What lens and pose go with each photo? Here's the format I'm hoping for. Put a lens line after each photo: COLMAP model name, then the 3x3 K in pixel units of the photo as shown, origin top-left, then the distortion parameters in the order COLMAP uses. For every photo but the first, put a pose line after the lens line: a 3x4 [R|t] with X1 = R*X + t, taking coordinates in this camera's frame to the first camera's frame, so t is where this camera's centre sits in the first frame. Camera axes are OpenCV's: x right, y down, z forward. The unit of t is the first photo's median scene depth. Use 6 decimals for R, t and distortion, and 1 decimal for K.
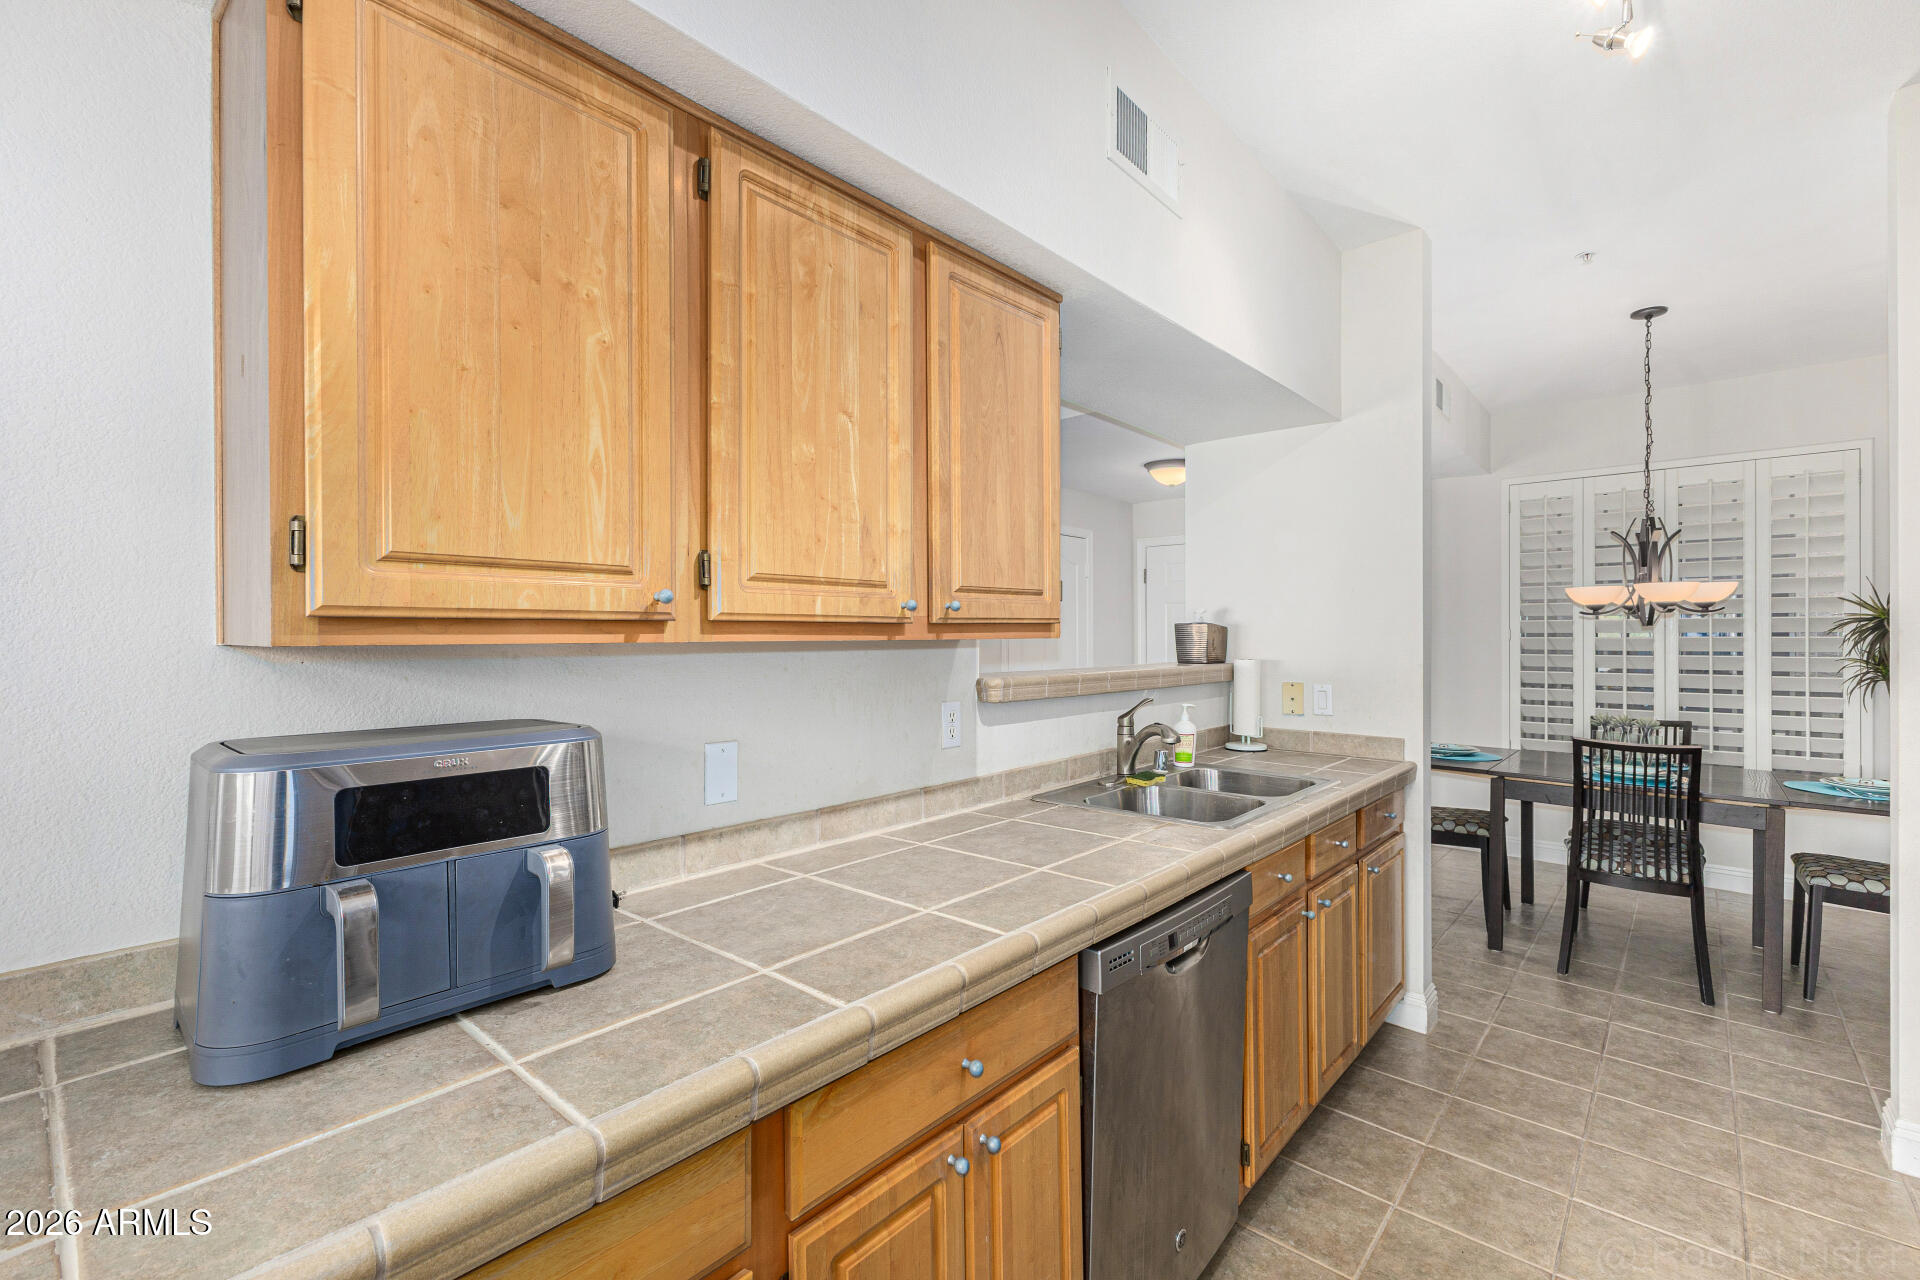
lens RADIAL K [[826.0, 0, 958.2], [0, 826.0, 633.8], [0, 0, 1]] dist [0.015966, -0.004878]
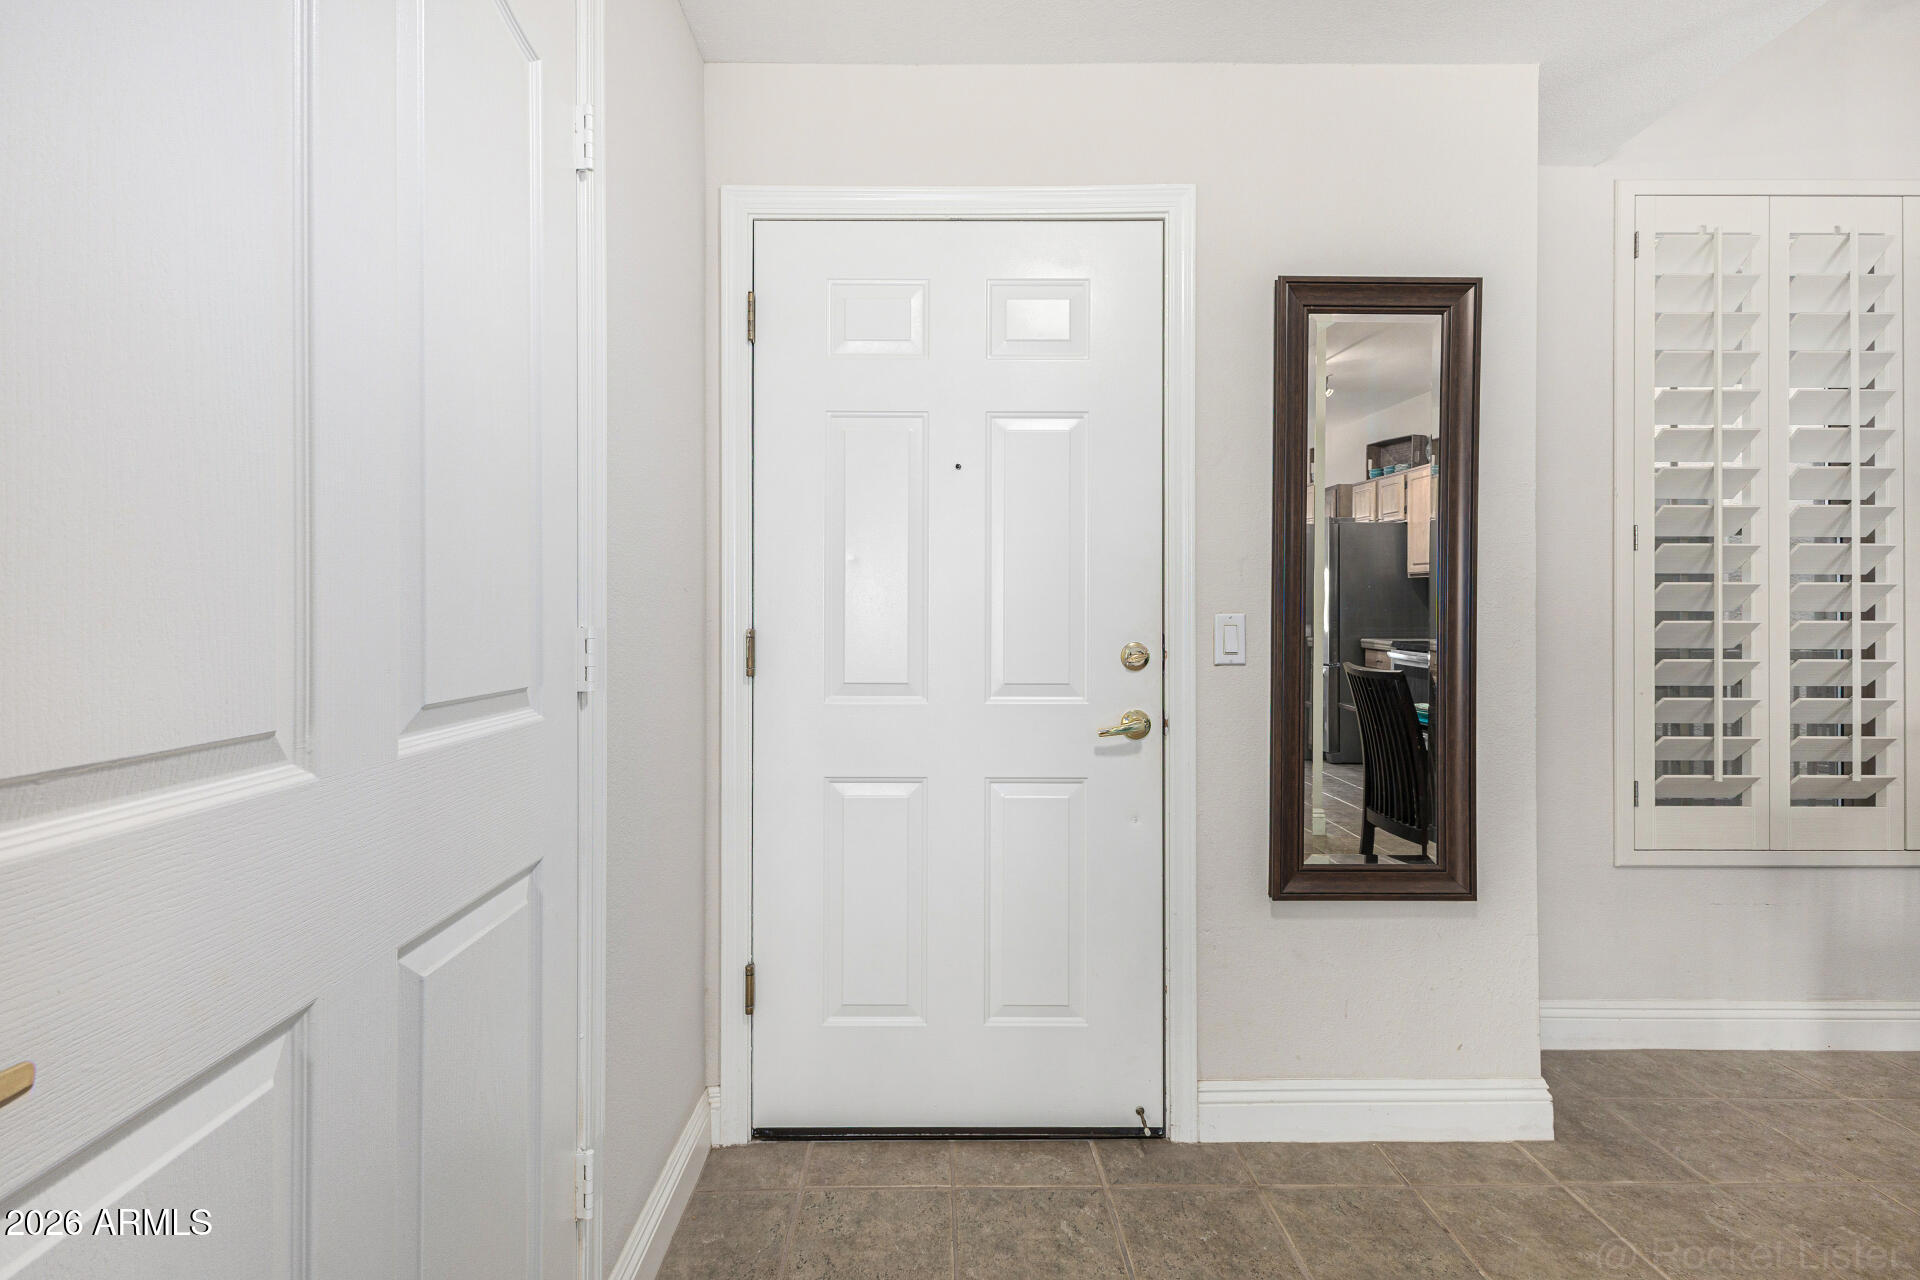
lens RADIAL K [[865.1, 0, 1025.1], [0, 865.1, 633.9], [0, 0, 1]] dist [0.010438, 0.000013]
pose [[0.742931, 0.000001, 0.669368, 0.196095], [-0.000088, 1.000000, 0.000096, 0.083157], [-0.669368, -0.000130, 0.742931, 1.437211]]
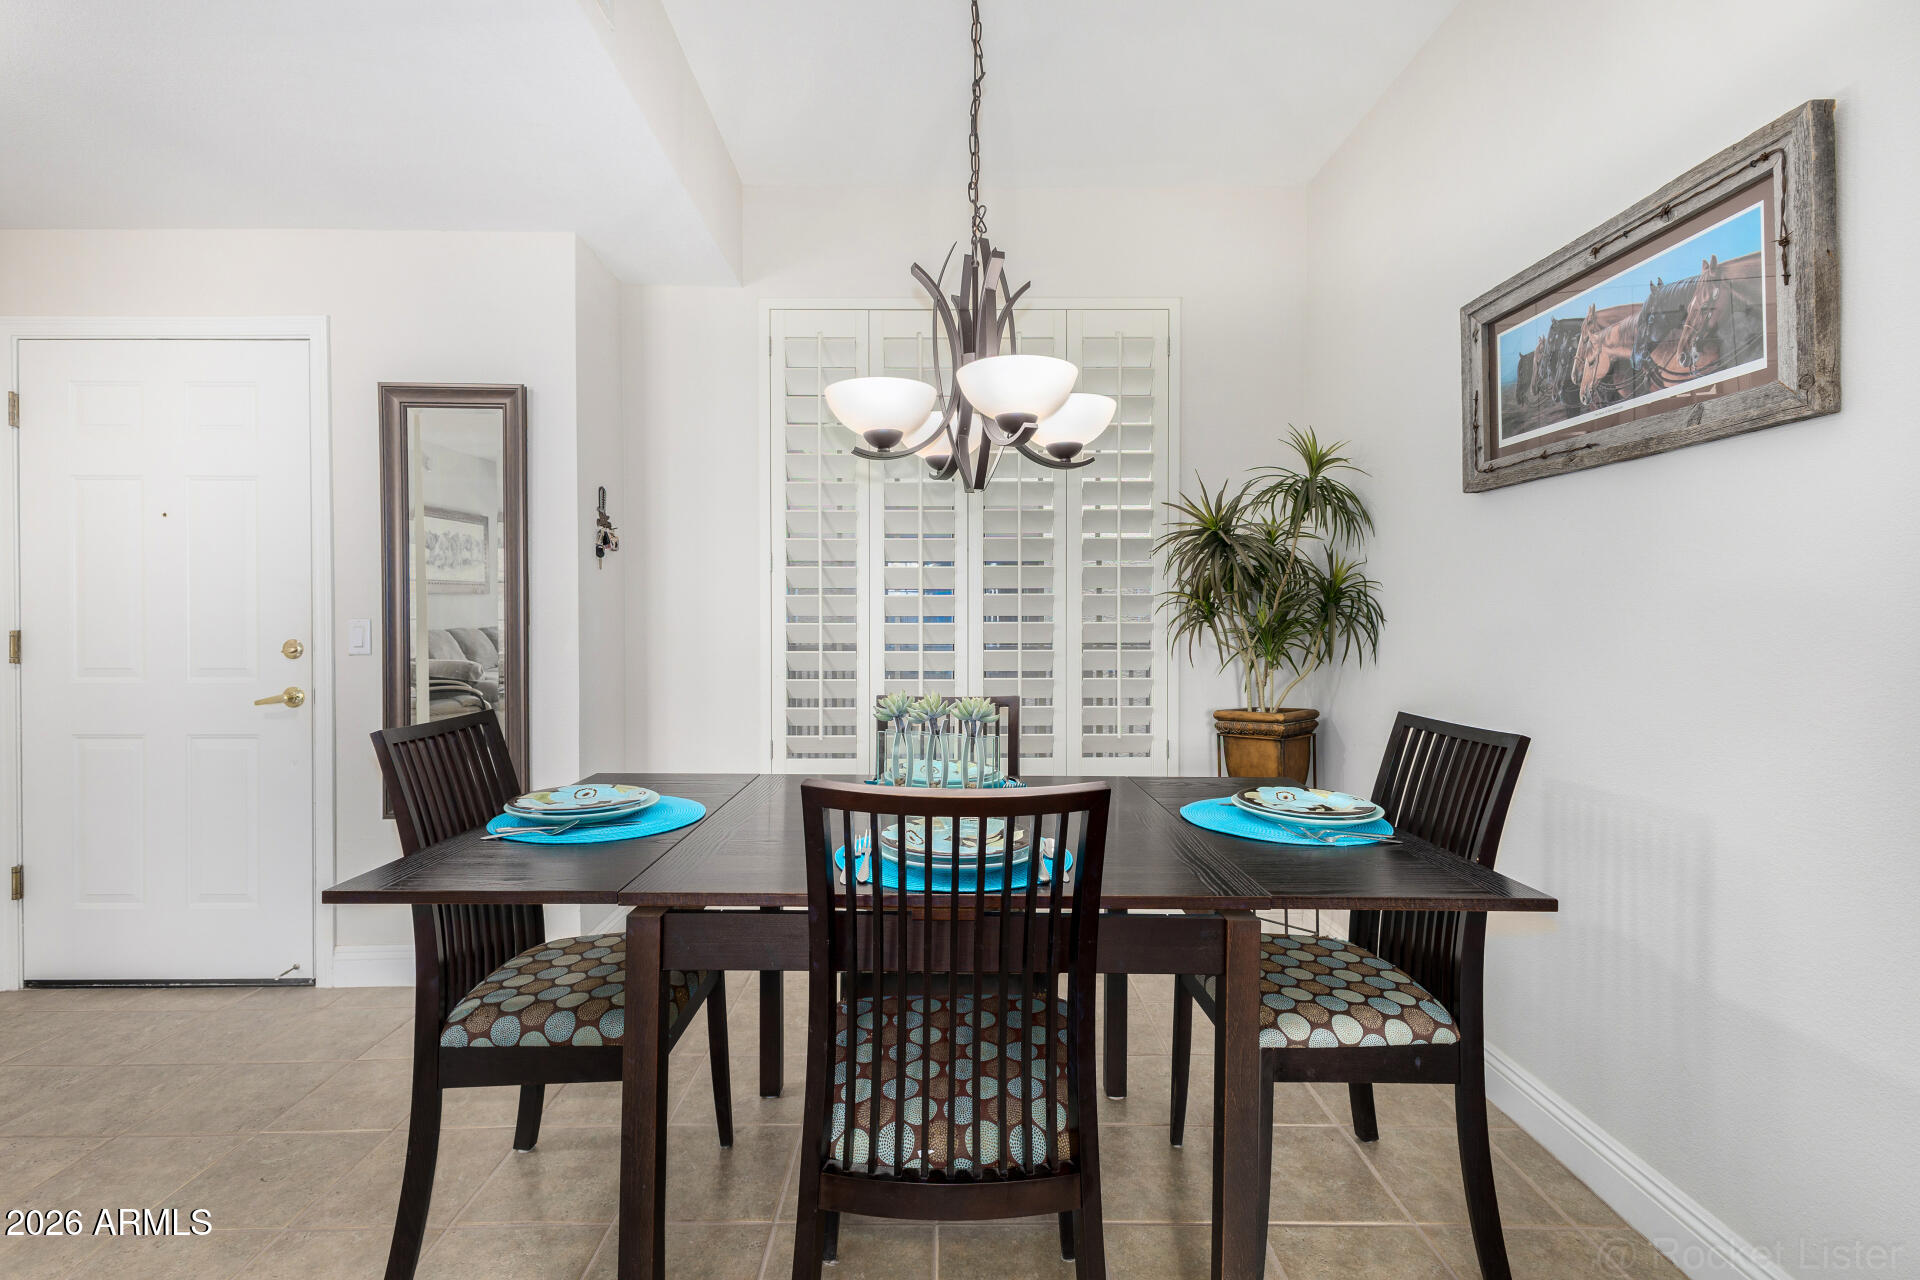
lens RADIAL K [[826.0, 0, 958.2], [0, 826.0, 633.8], [0, 0, 1]] dist [0.015966, -0.004878]
pose [[0.744586, -0.005333, 0.667506, 0.604751], [-0.001700, 0.999950, 0.009885, 0.075012], [-0.667525, -0.008495, 0.744539, 0.770846]]
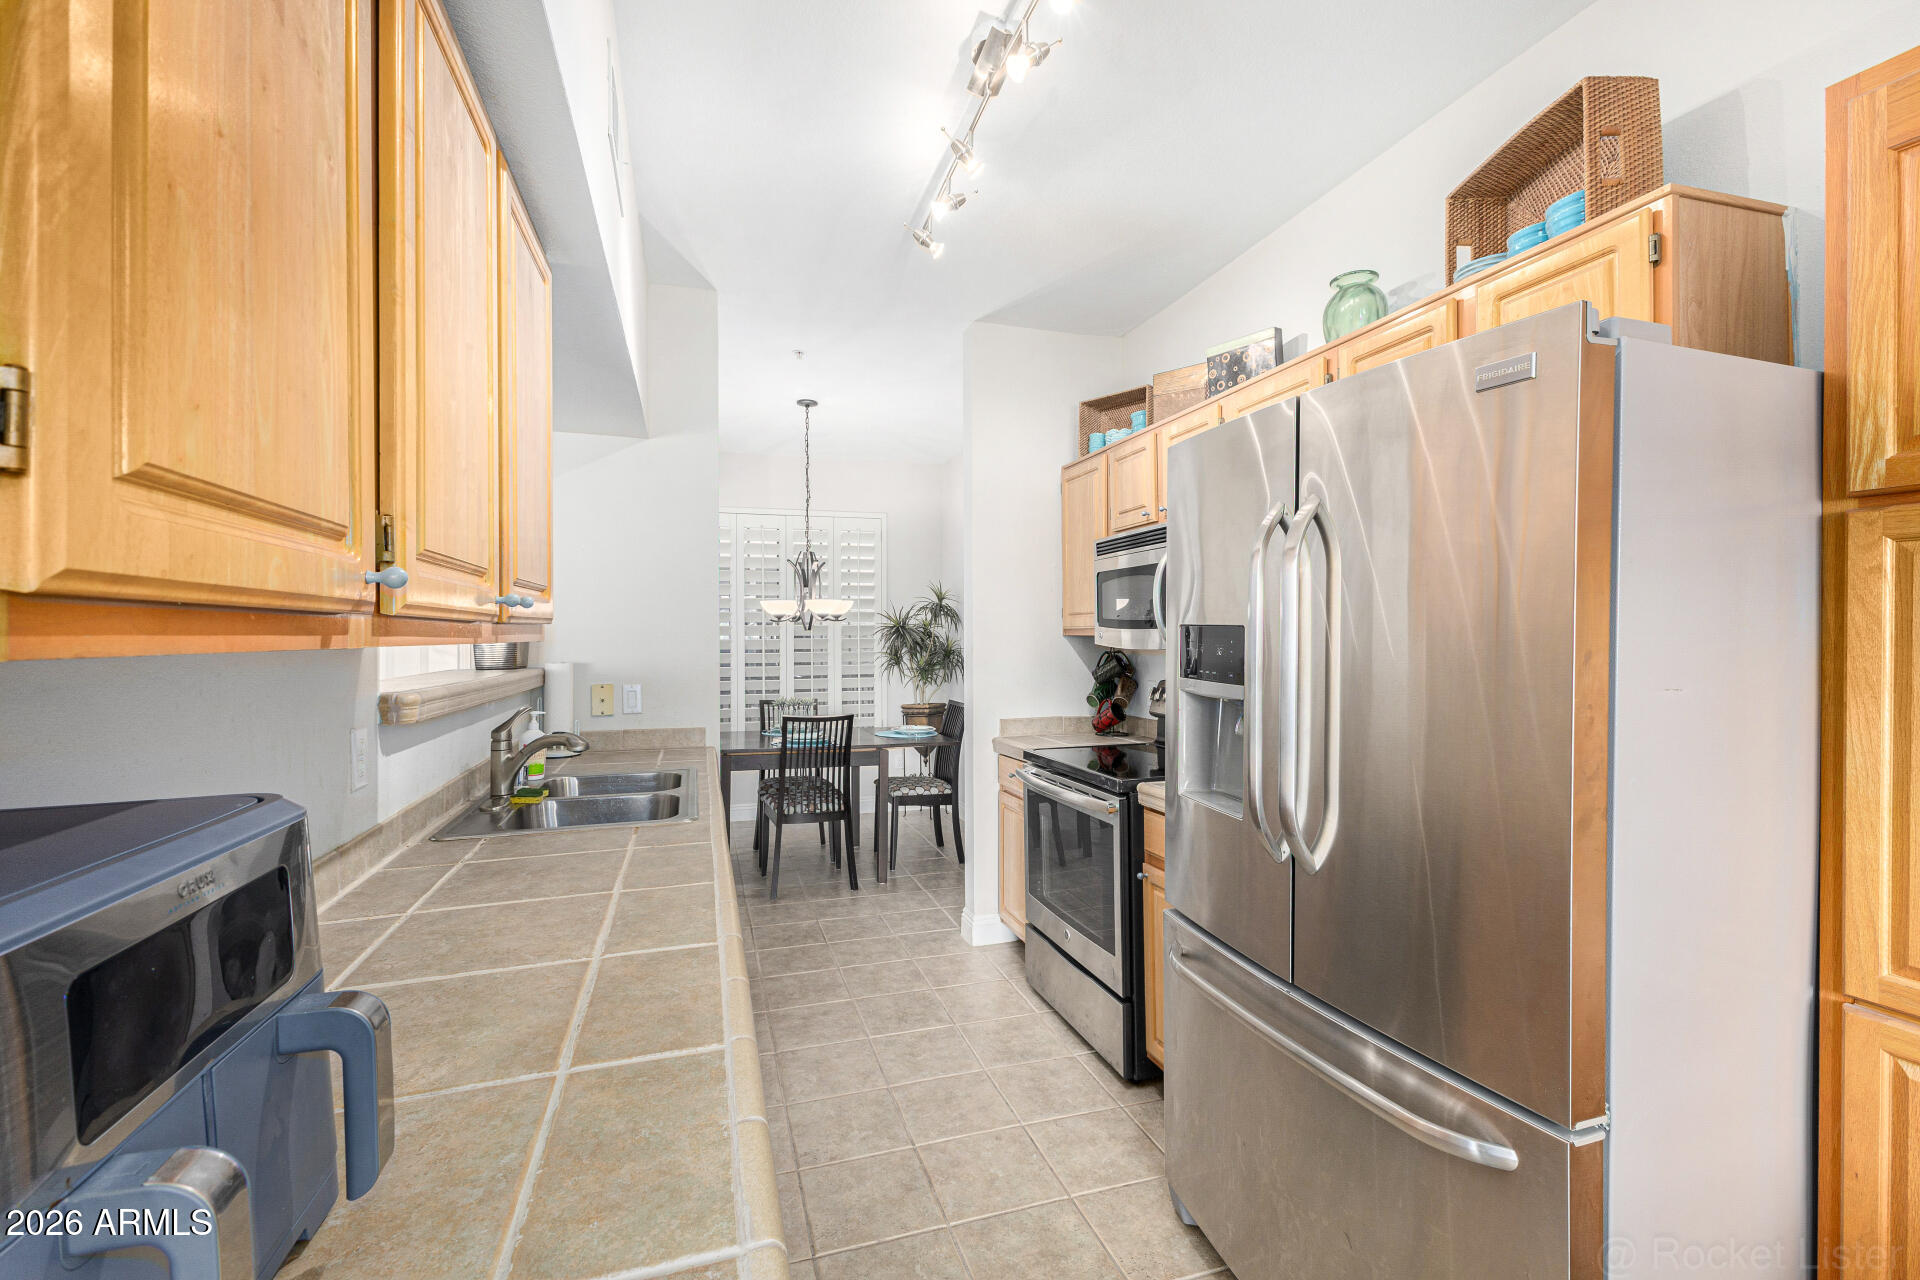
lens RADIAL K [[826.0, 0, 958.2], [0, 826.0, 633.8], [0, 0, 1]] dist [0.015966, -0.004878]
pose [[0.514474, 0.000745, 0.857506, -0.243461], [0.003290, 0.999991, -0.002842, 0.000854], [-0.857500, 0.004283, 0.514467, 0.097335]]
